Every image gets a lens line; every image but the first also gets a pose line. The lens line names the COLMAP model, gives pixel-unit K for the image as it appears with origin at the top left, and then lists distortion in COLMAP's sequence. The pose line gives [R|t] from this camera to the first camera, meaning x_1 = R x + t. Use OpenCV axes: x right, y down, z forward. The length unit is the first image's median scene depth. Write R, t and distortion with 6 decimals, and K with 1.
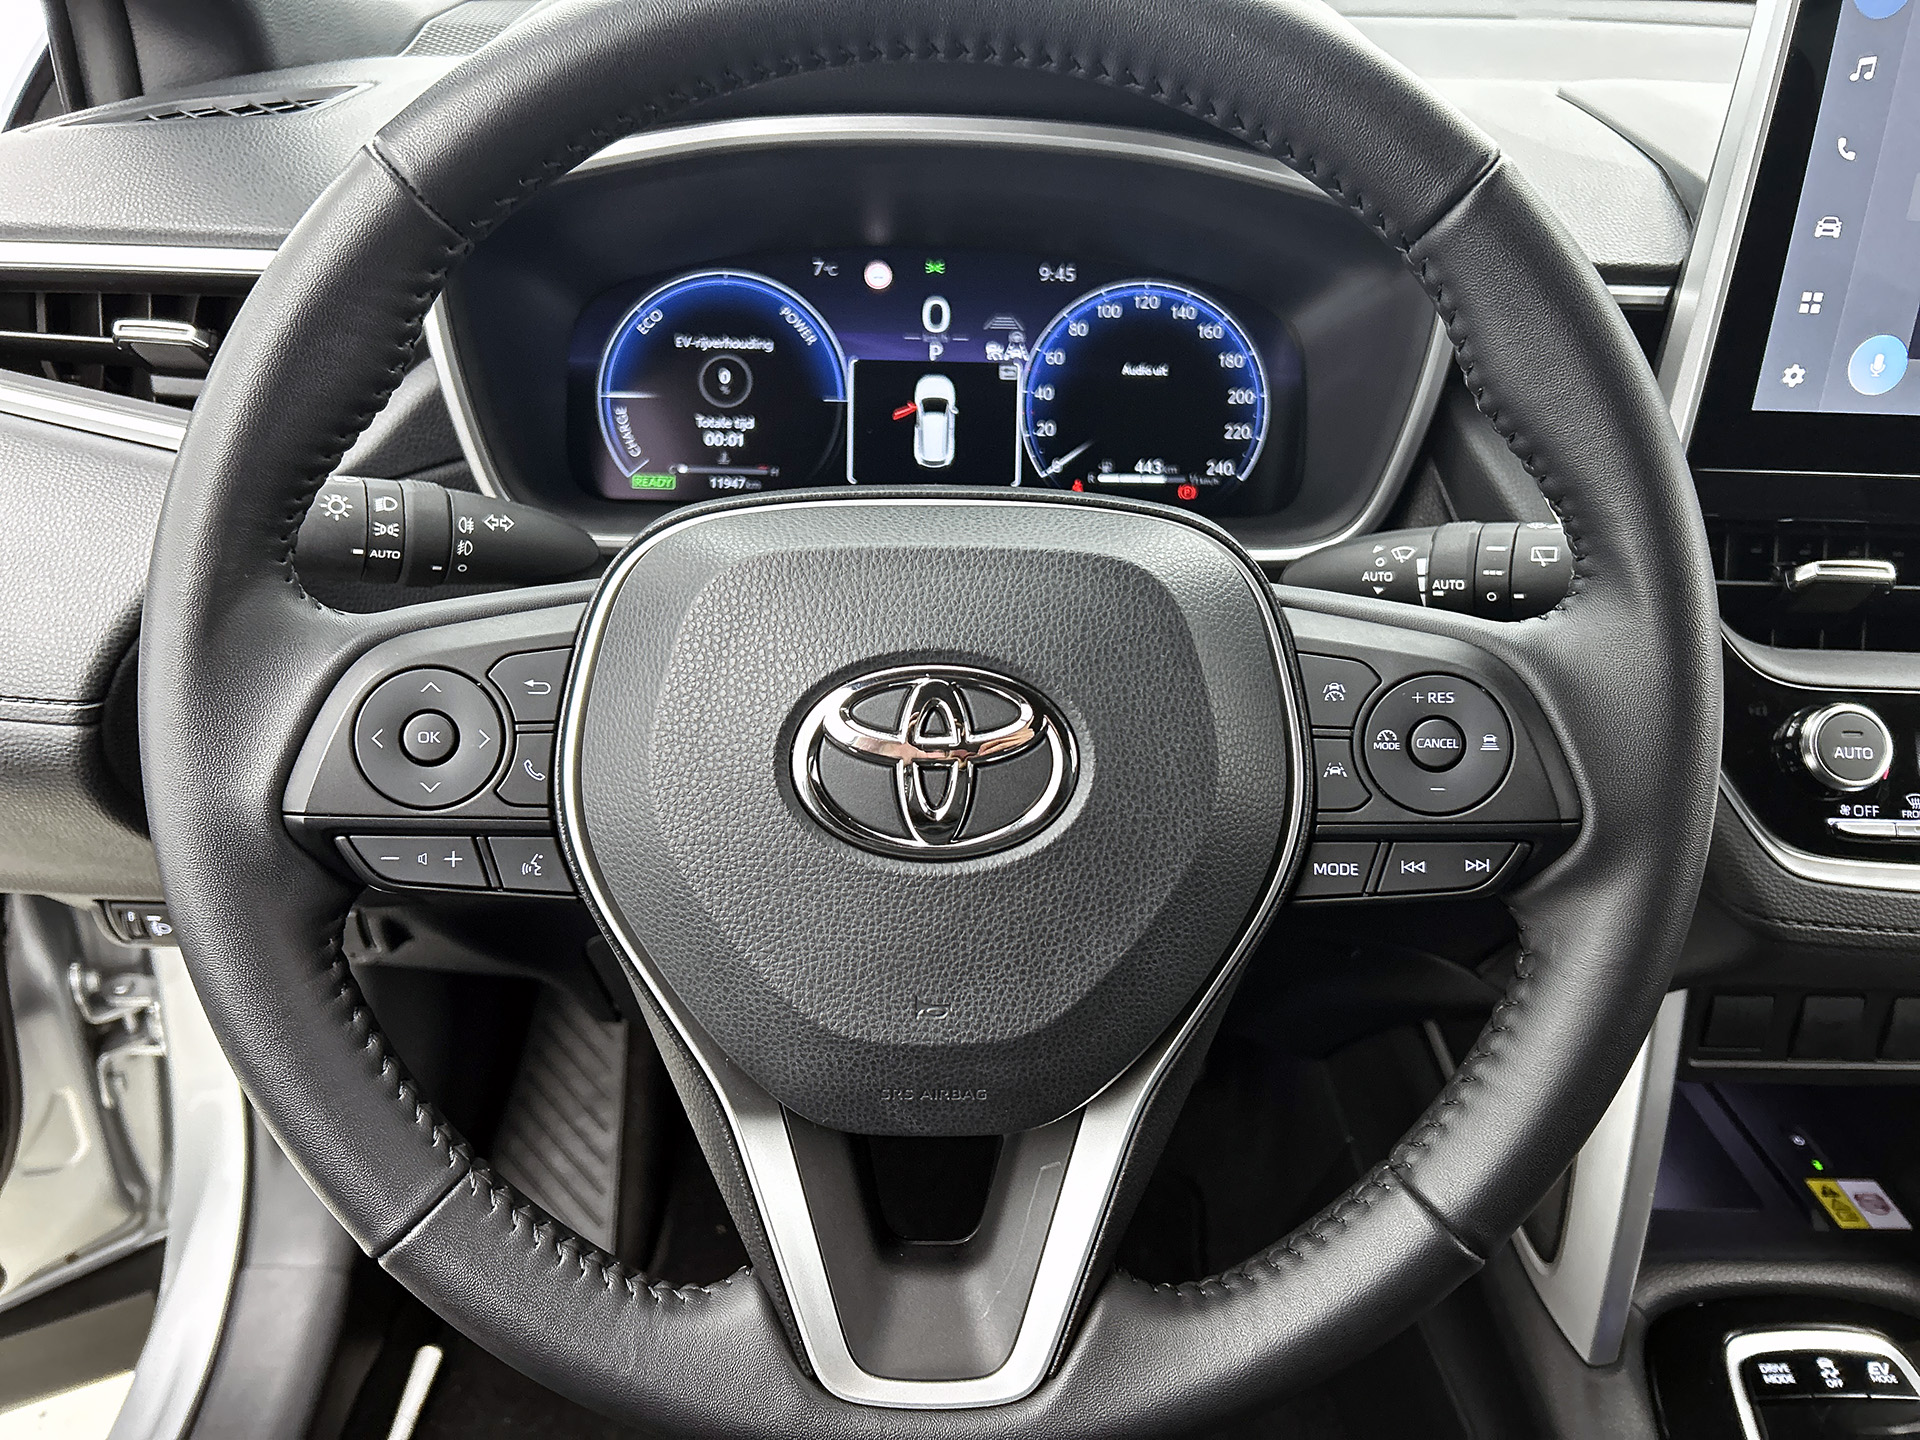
lens RADIAL K [[1468.8, 0, 964.5], [0, 1468.8, 743.5], [0, 0, 1]] dist [0.100004, -0.127503]
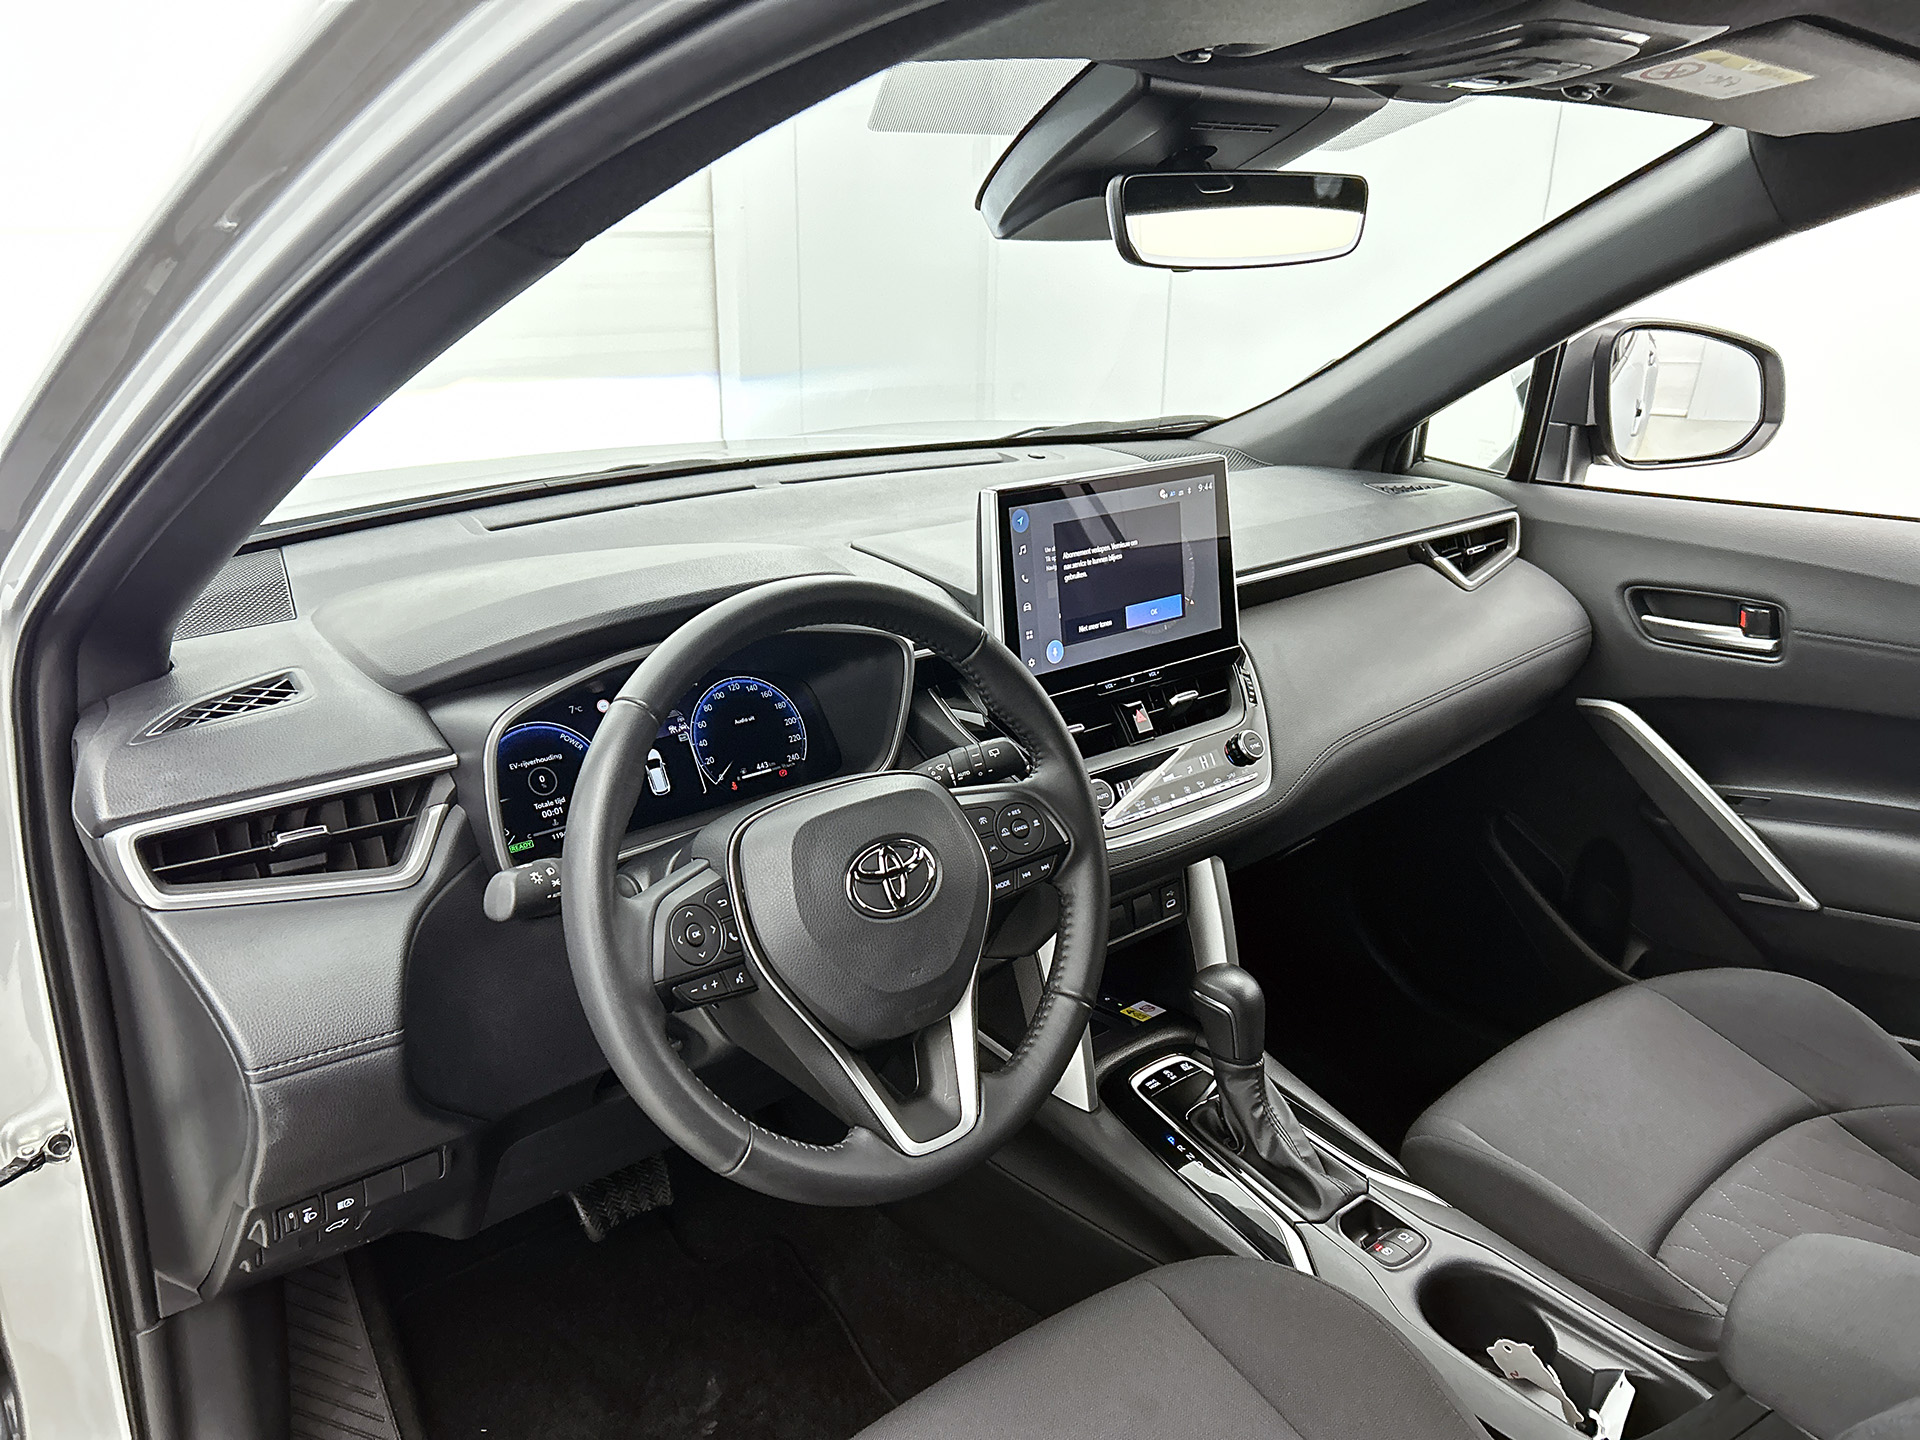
lens RADIAL K [[1468.8, 0, 964.5], [0, 1468.8, 743.5], [0, 0, 1]] dist [0.100004, -0.127503]
pose [[0.774838, -0.244334, 0.583033, -0.878747], [0.345344, 0.936106, -0.066657, 0.006068], [-0.529494, 0.252995, 0.809710, -0.791314]]
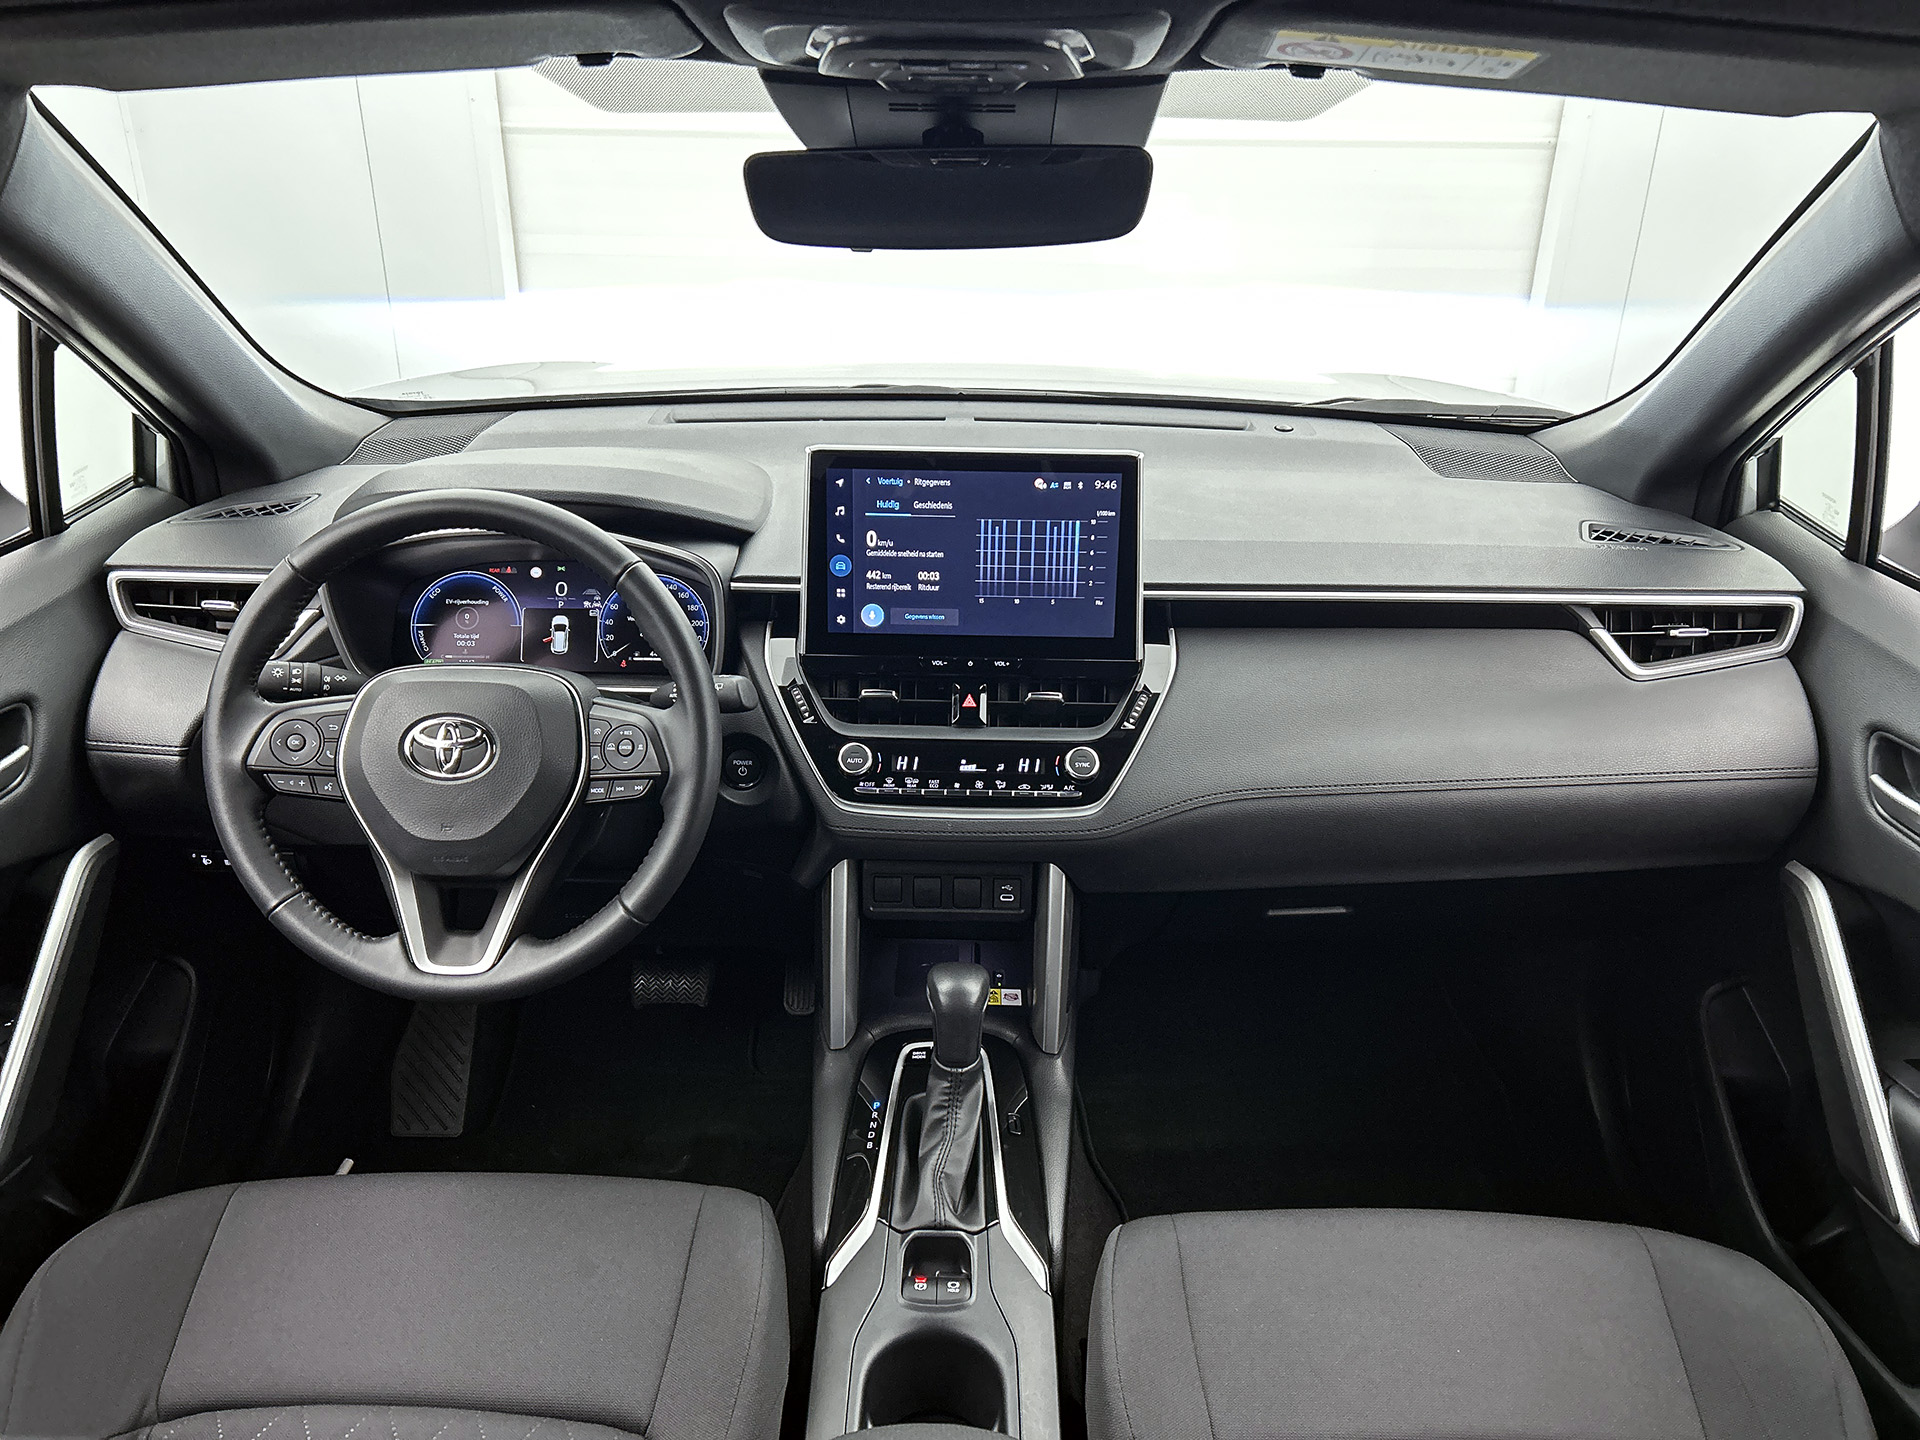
lens RADIAL K [[1468.8, 0, 964.5], [0, 1468.8, 743.5], [0, 0, 1]] dist [0.100004, -0.127503]
pose [[0.999514, -0.009246, -0.029776, 0.736508], [0.005562, 0.992574, -0.121515, 0.249370], [0.030678, 0.121290, 0.992143, -1.334818]]
